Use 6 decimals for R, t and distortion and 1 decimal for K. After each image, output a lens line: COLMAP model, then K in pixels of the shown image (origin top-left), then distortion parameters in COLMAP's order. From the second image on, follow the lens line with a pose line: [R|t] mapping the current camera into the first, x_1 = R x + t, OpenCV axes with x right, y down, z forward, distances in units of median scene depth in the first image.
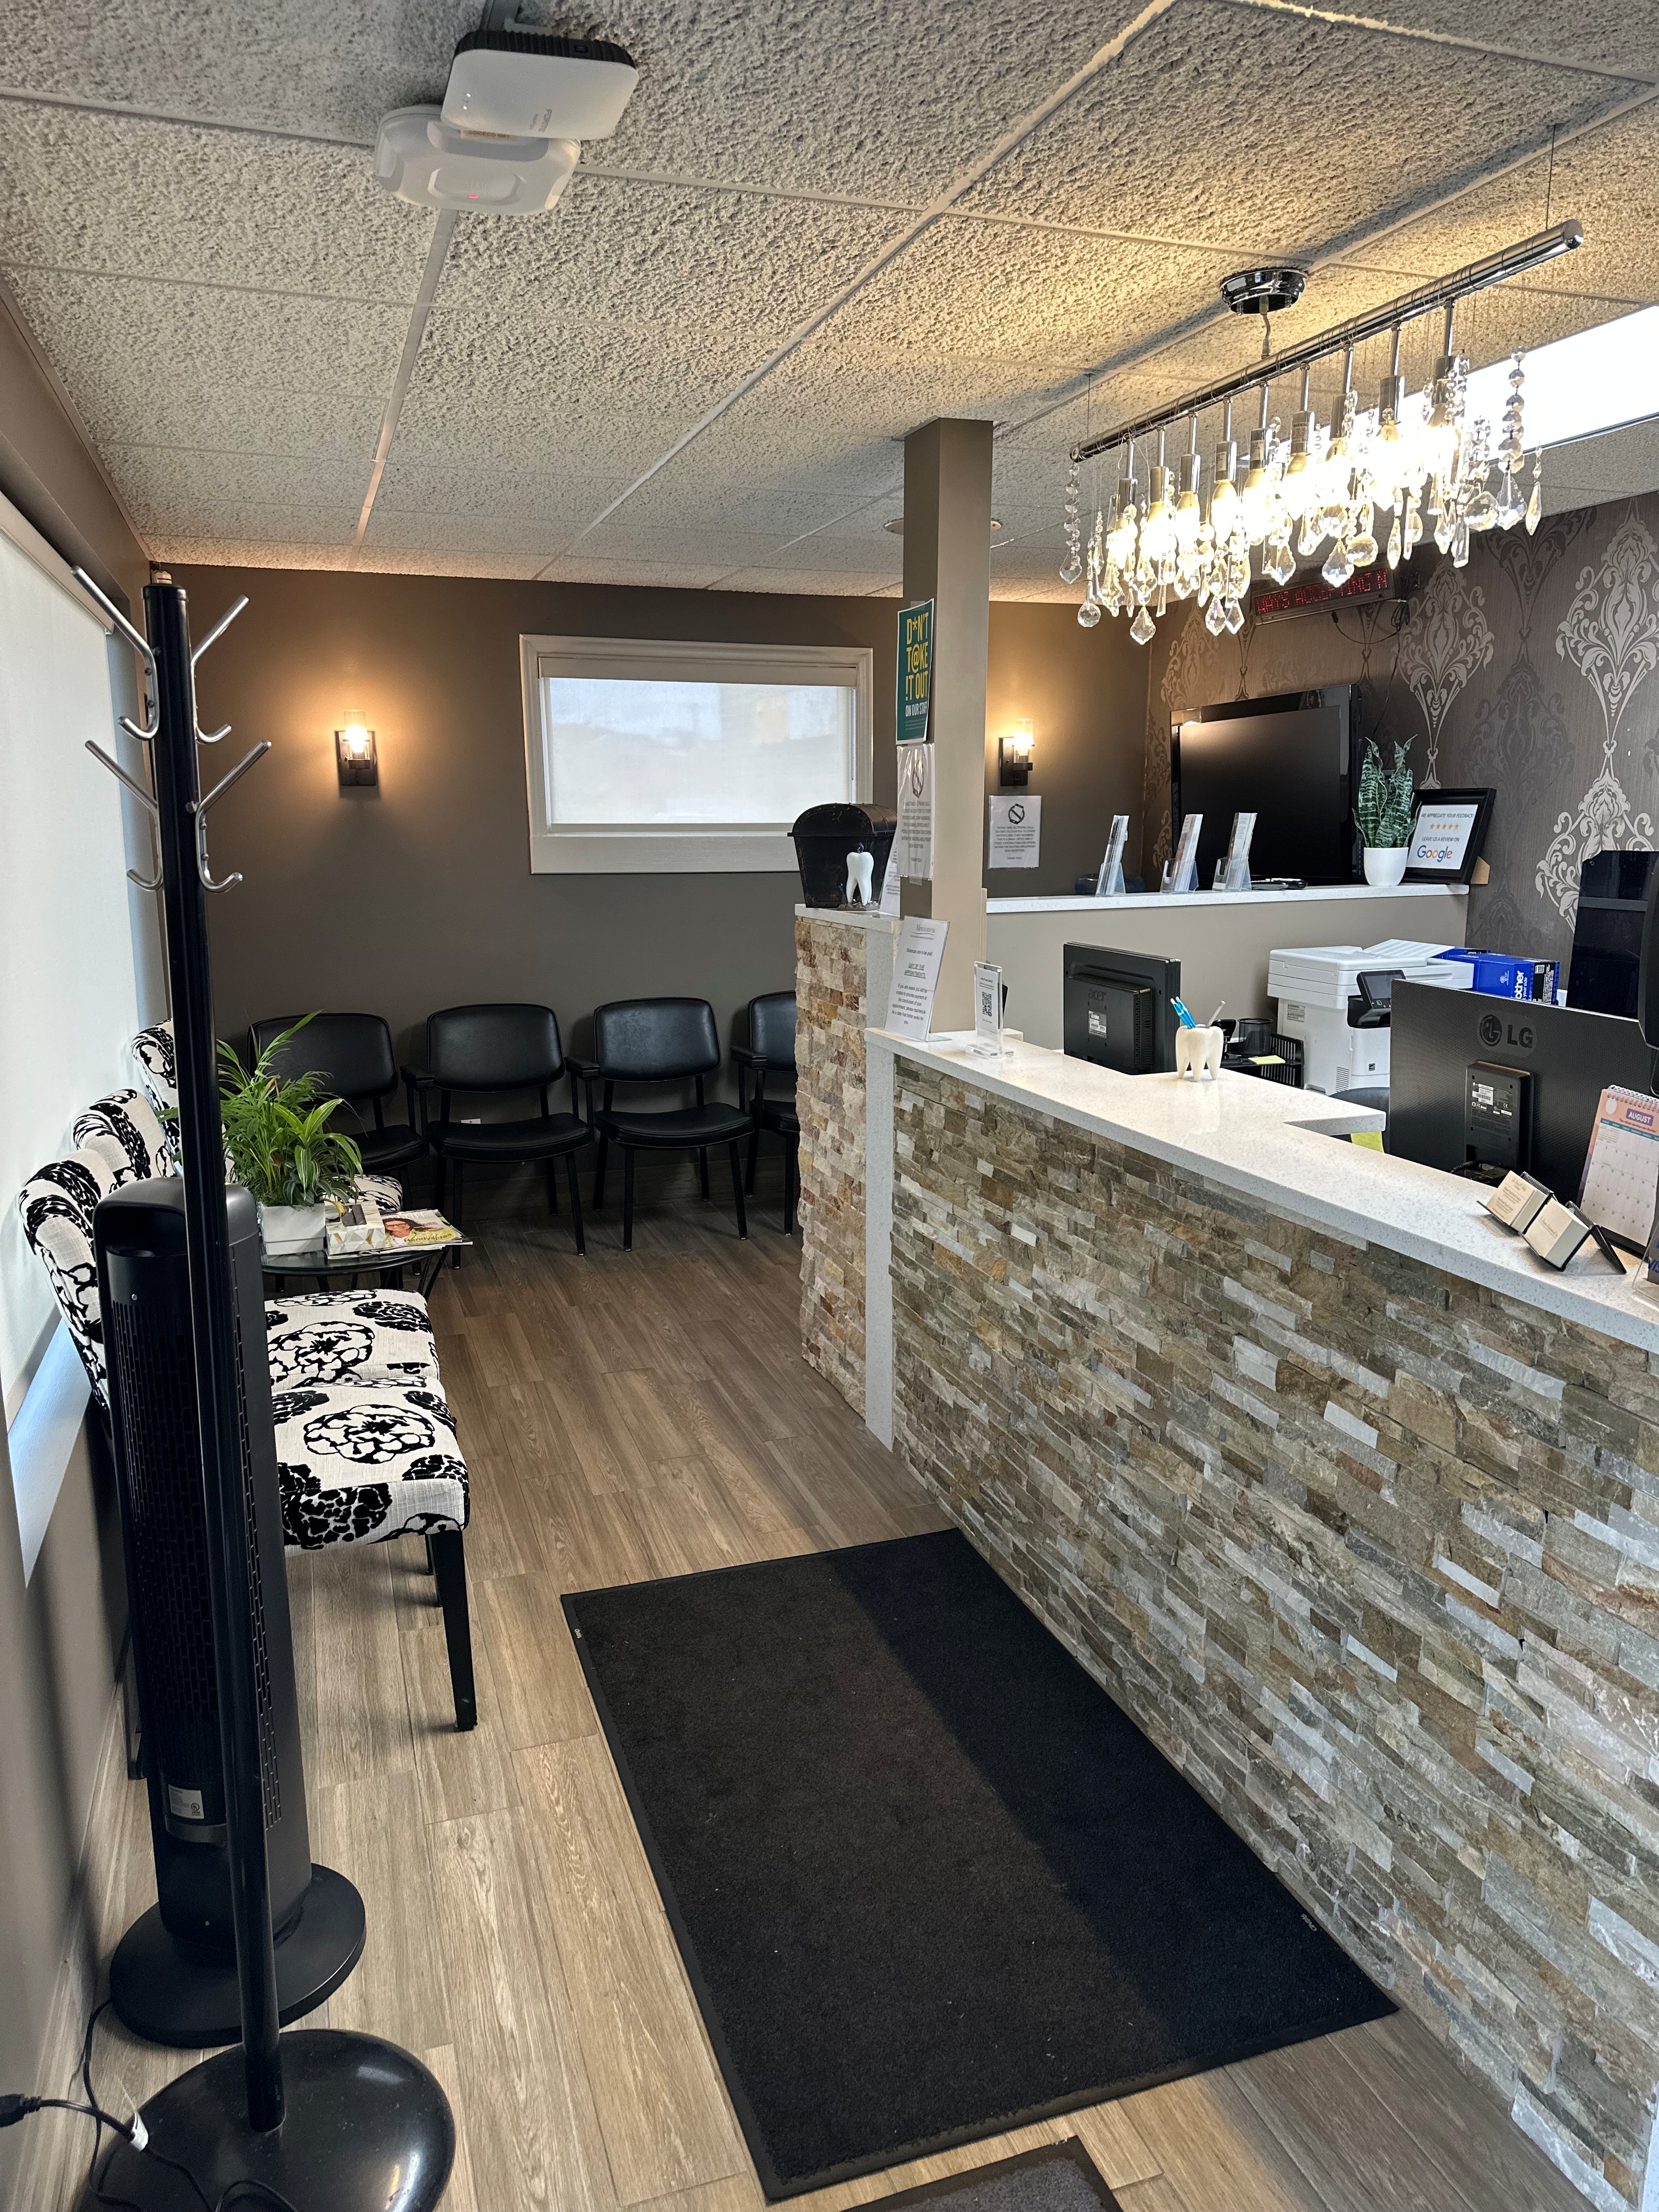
lens RADIAL K [[1548.3, 0, 829.5], [0, 1548.3, 1106.0], [0, 0, 1]] dist [0.029146, 0.000083]
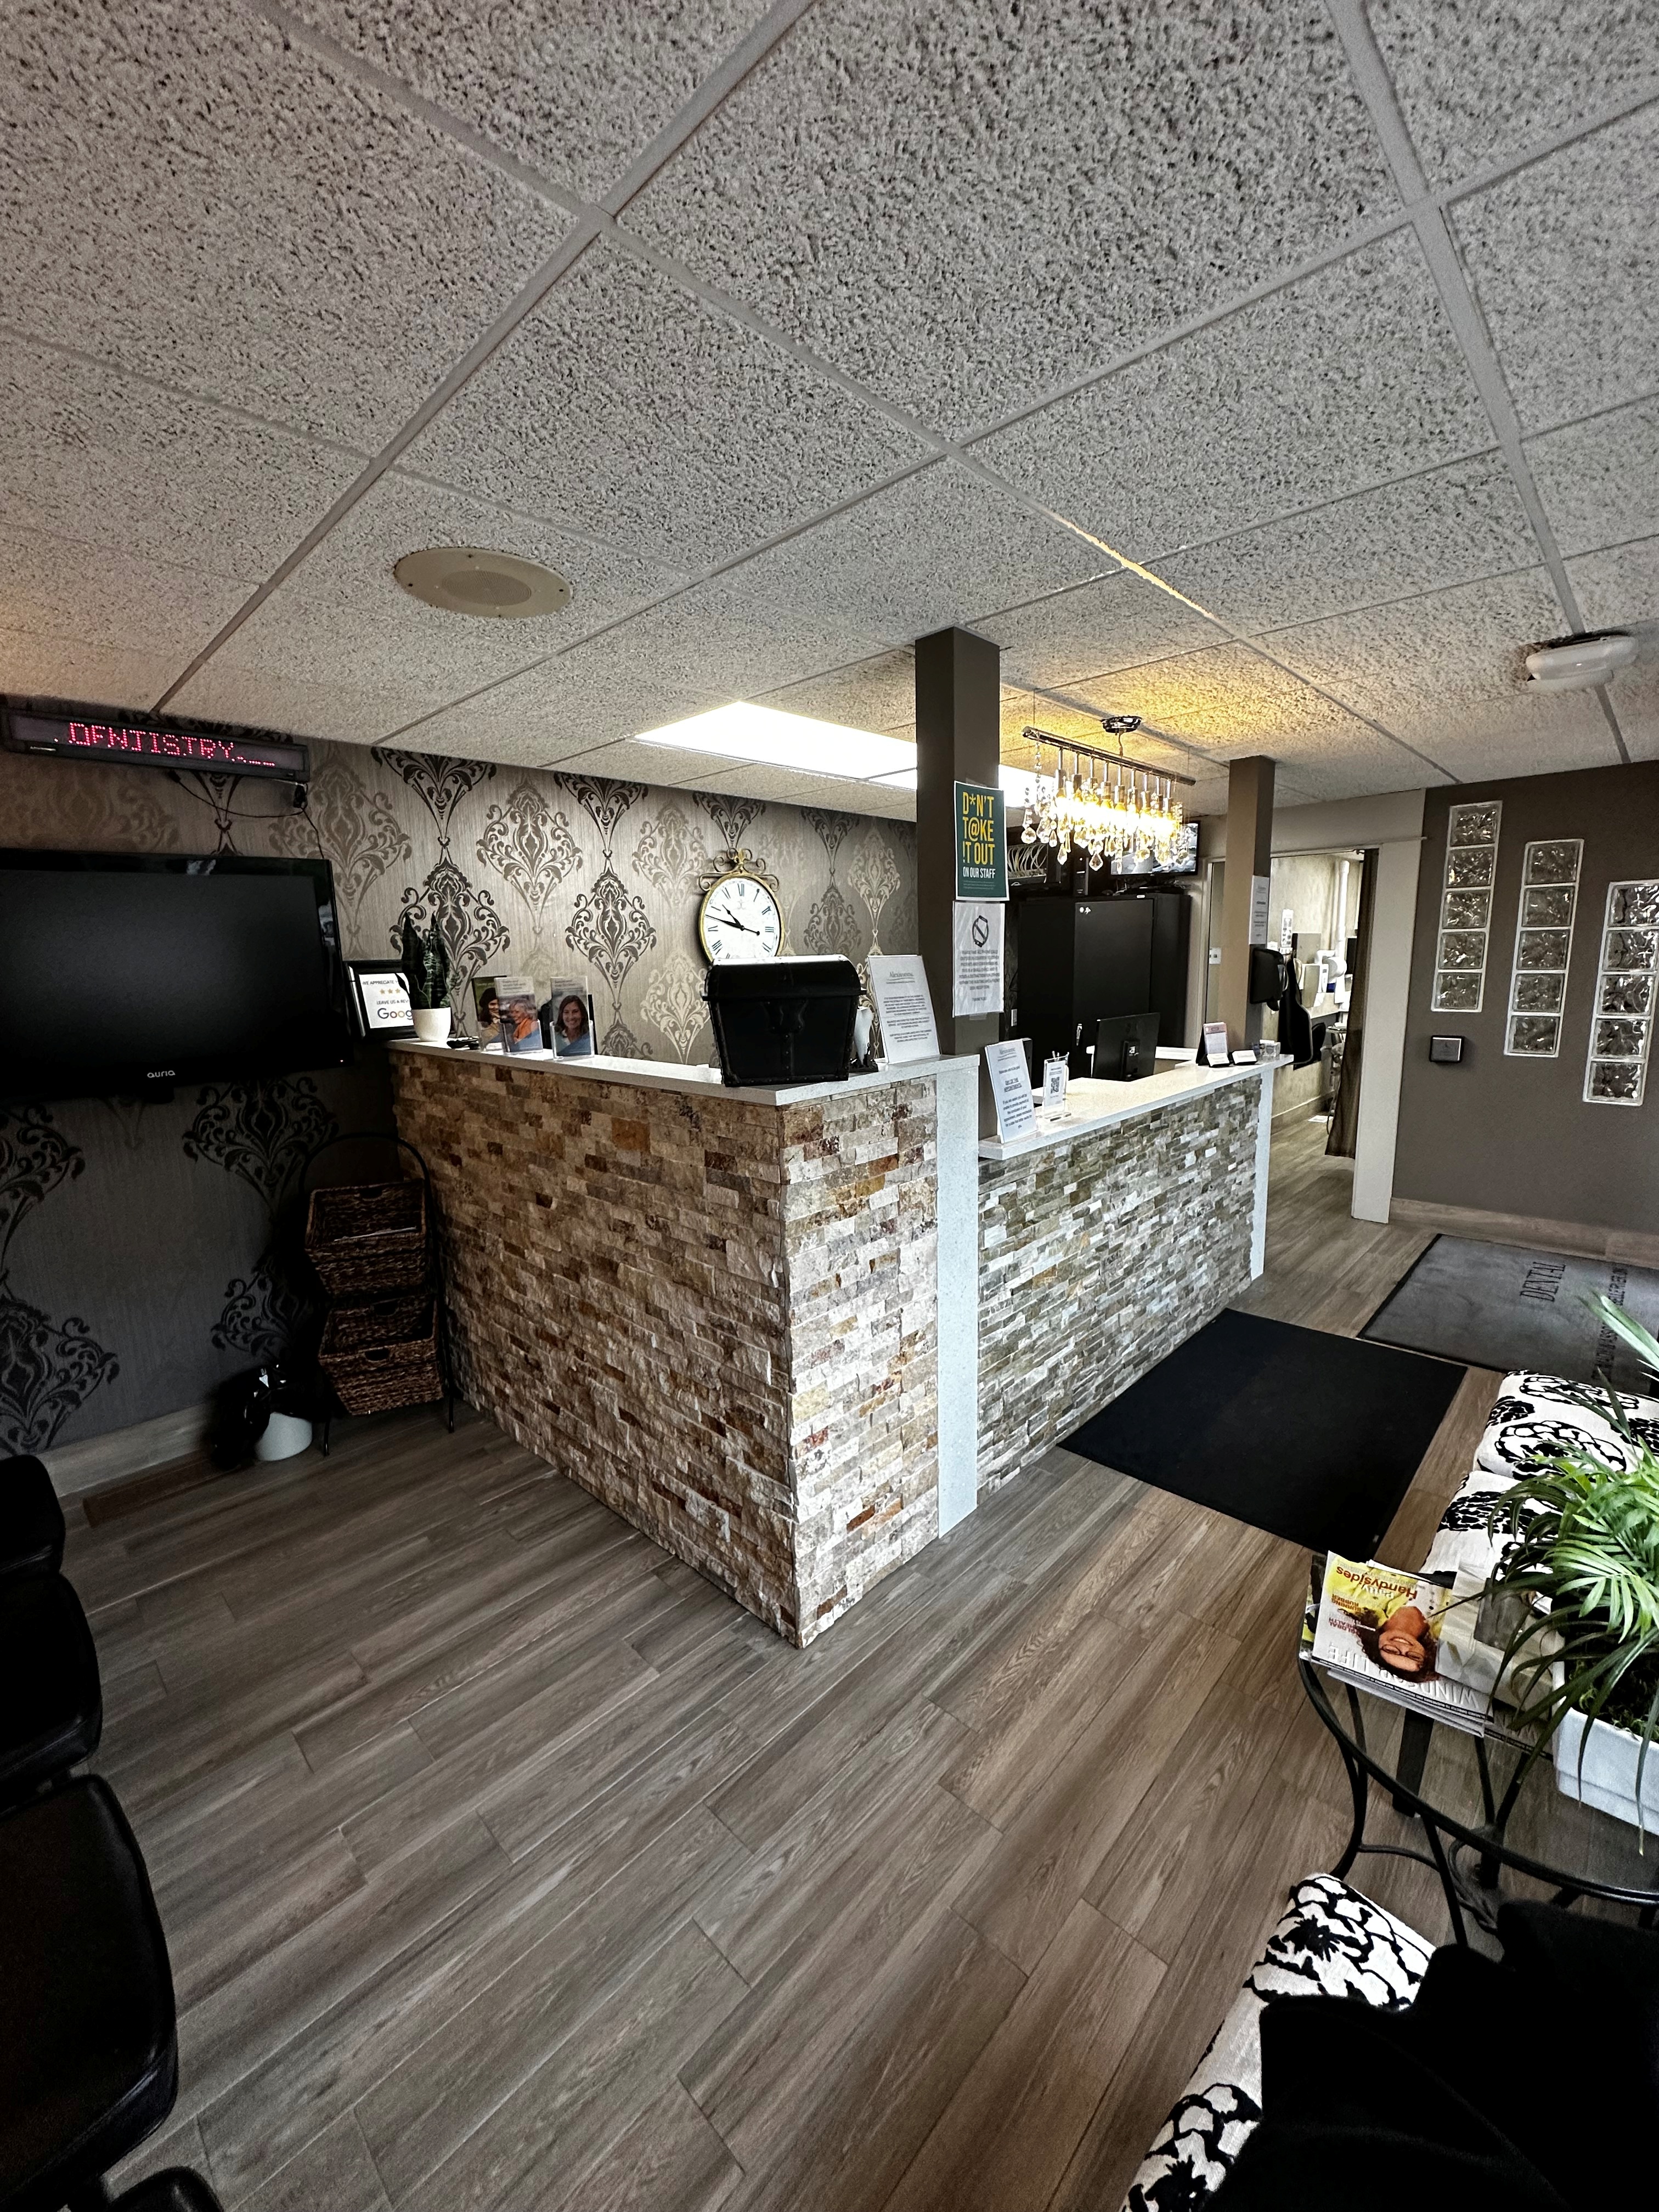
lens RADIAL K [[879.3, 0, 829.5], [0, 879.3, 1106.0], [0, 0, 1]] dist [-0.001060, -0.000026]
pose [[-0.461174, -0.150615, 0.874434, -0.607354], [0.196015, 0.943848, 0.265949, -0.360585], [-0.865388, 0.294051, -0.405755, 1.728705]]
